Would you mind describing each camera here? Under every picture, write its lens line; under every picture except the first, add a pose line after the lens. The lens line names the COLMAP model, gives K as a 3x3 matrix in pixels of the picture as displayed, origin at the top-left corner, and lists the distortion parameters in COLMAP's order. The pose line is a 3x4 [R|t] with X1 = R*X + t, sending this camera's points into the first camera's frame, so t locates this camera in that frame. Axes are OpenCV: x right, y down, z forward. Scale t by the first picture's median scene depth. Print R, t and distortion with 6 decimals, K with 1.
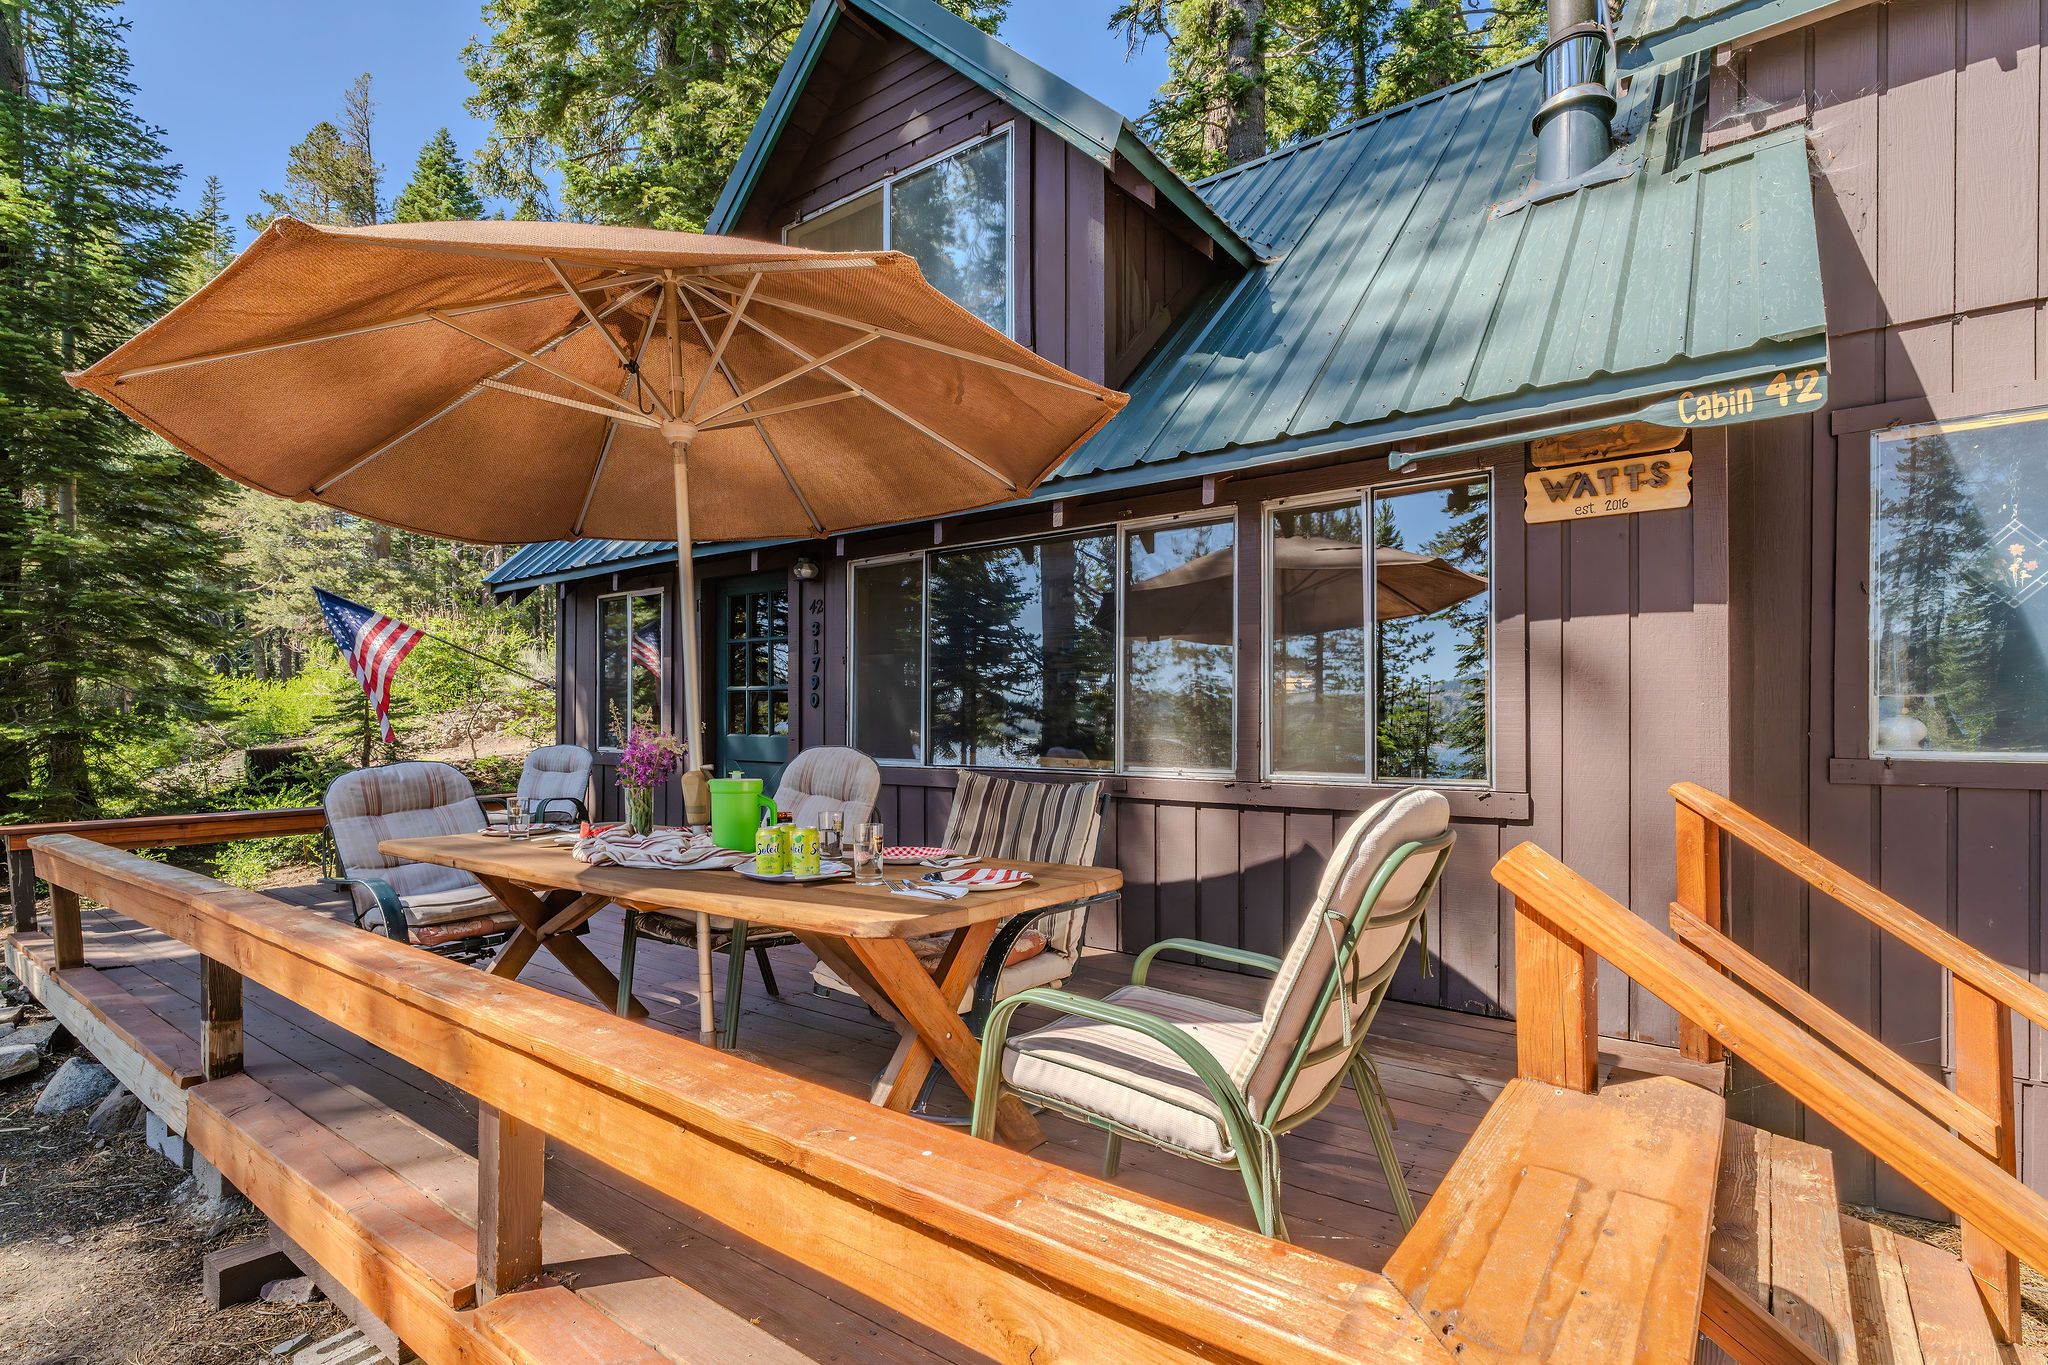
lens RADIAL K [[968.6, 0, 1055.7], [0, 968.6, 709.2], [0, 0, 1]] dist [-0.003731, 0.000288]
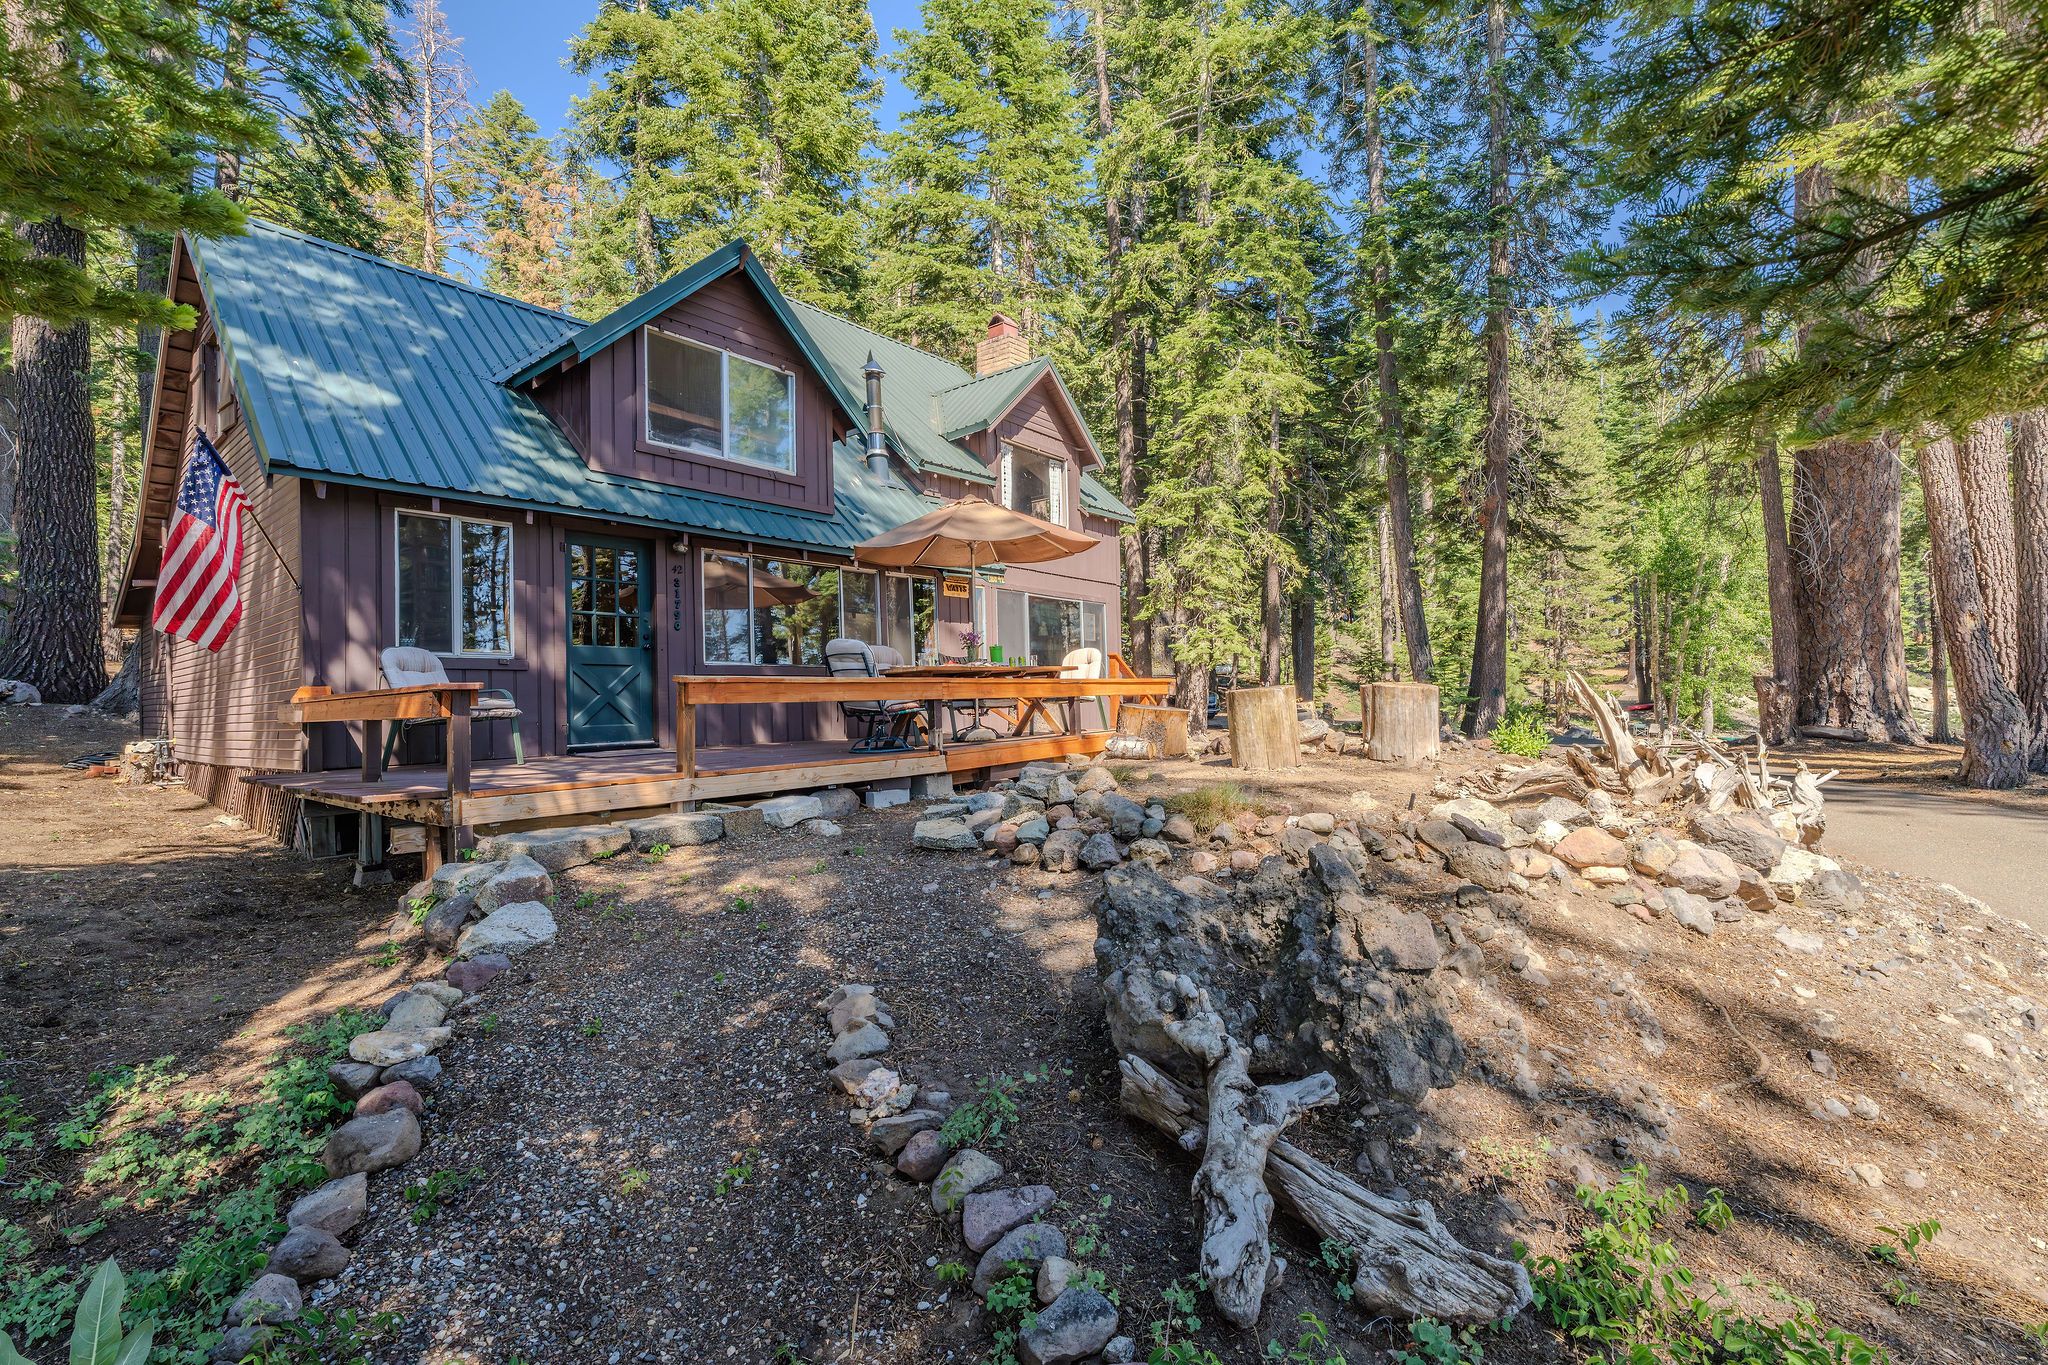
lens RADIAL K [[916.3, 0, 1026.1], [0, 916.3, 681.2], [0, 0, 1]] dist [-0.006909, 0.001932]
pose [[0.064274, 0.034730, 0.997328, -1.785383], [0.020955, 0.999127, -0.036144, 0.158246], [-0.997712, 0.023222, 0.063490, 0.298344]]
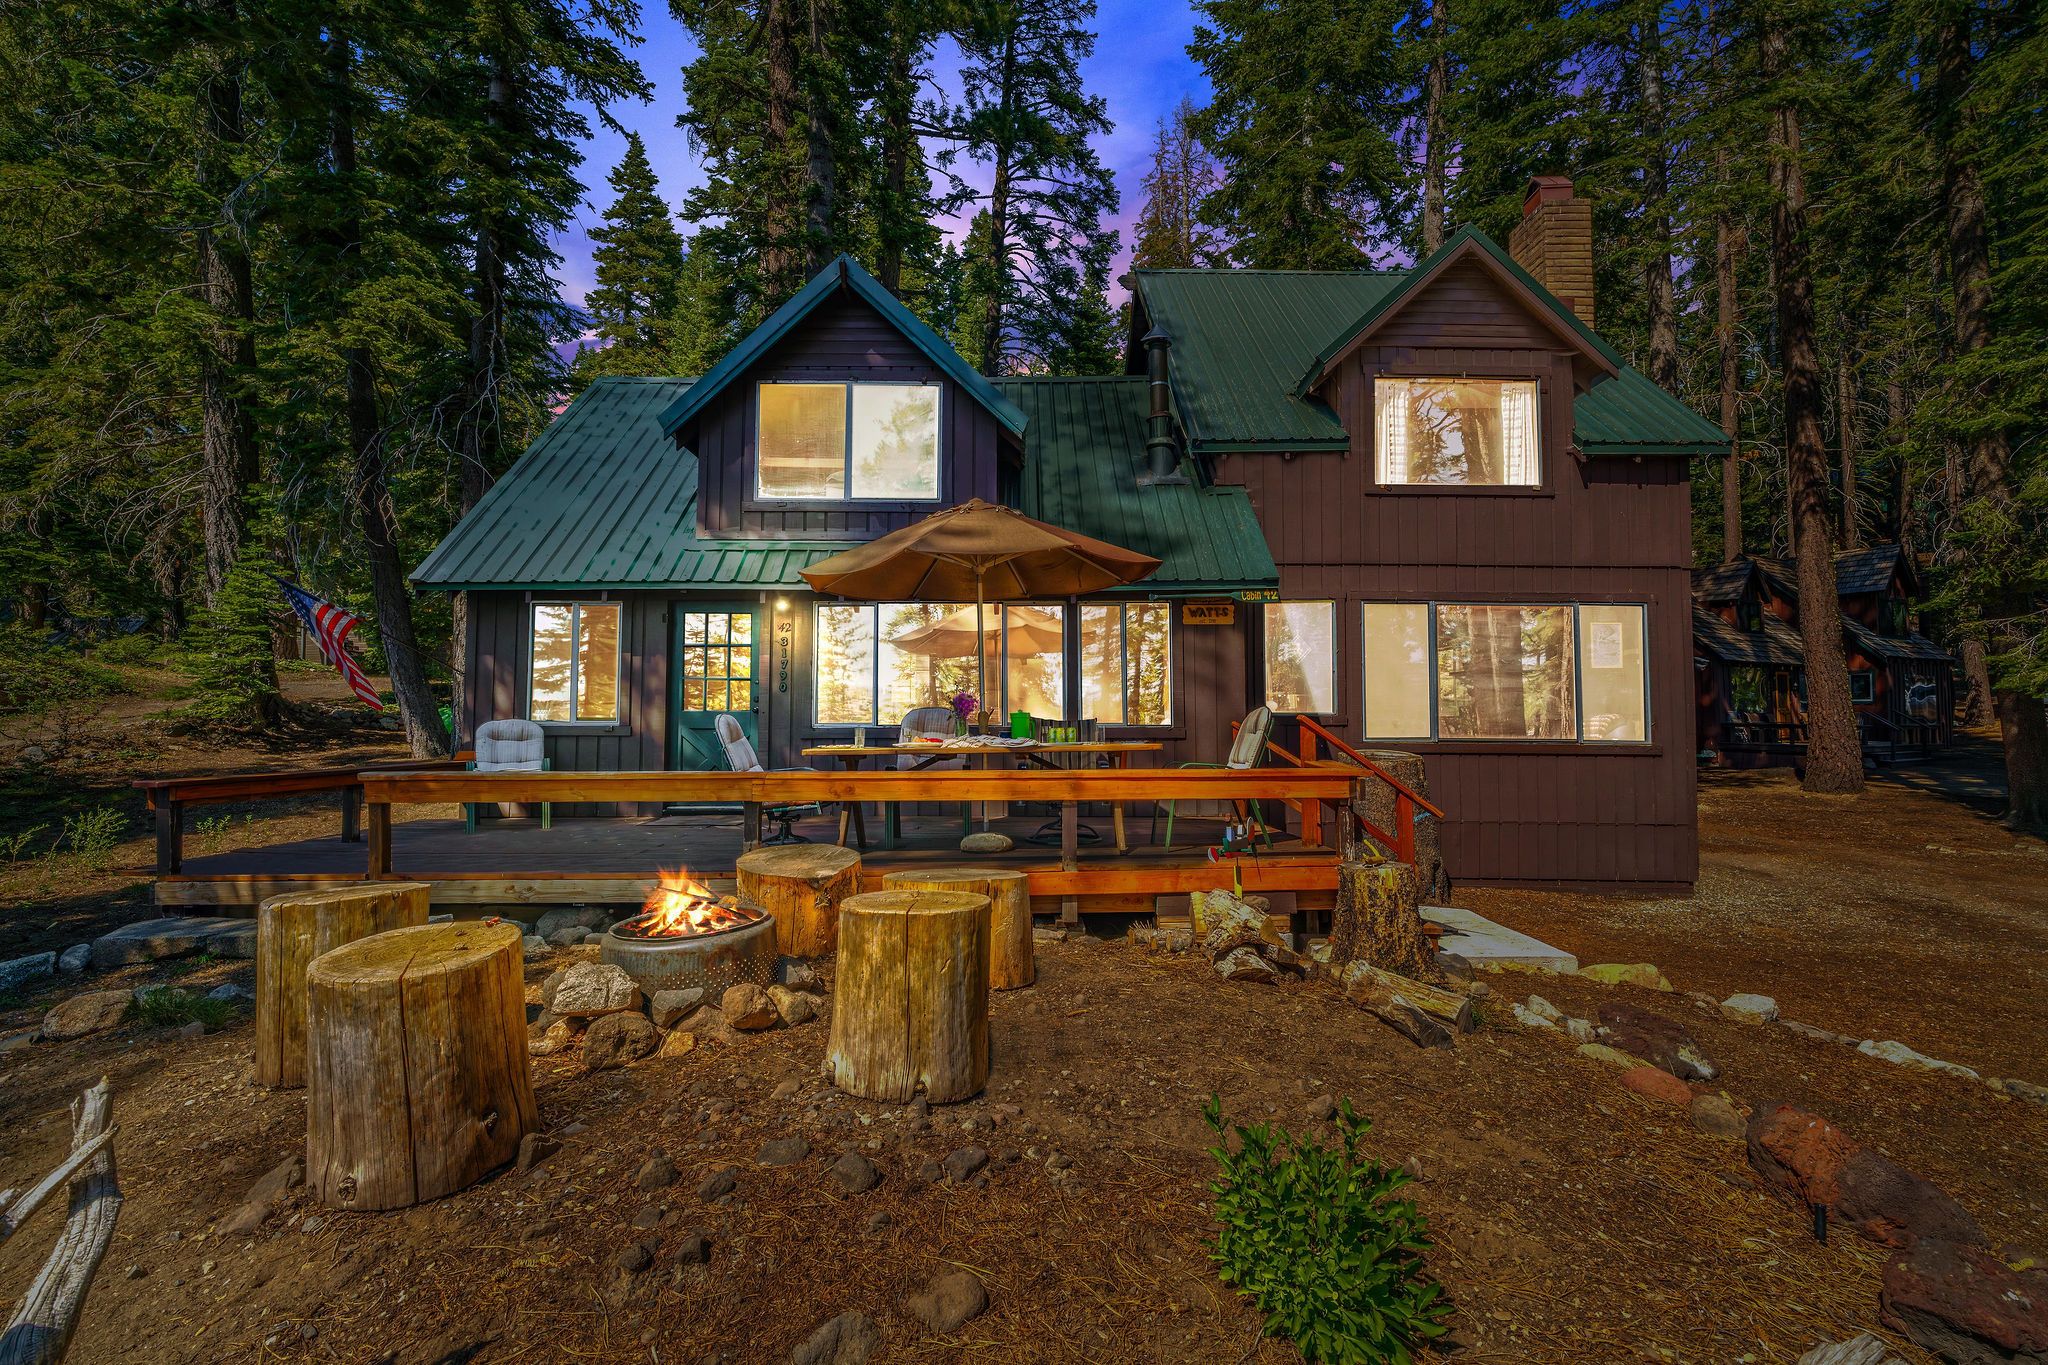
lens RADIAL K [[953.1, 0, 1019.6], [0, 953.1, 682.0], [0, 0, 1]] dist [-0.002202, -0.000016]
pose [[0.803873, 0.028052, 0.594139, -0.873864], [-0.006575, 0.999245, -0.038282, 0.042846], [-0.594765, 0.026867, 0.803451, -0.508451]]
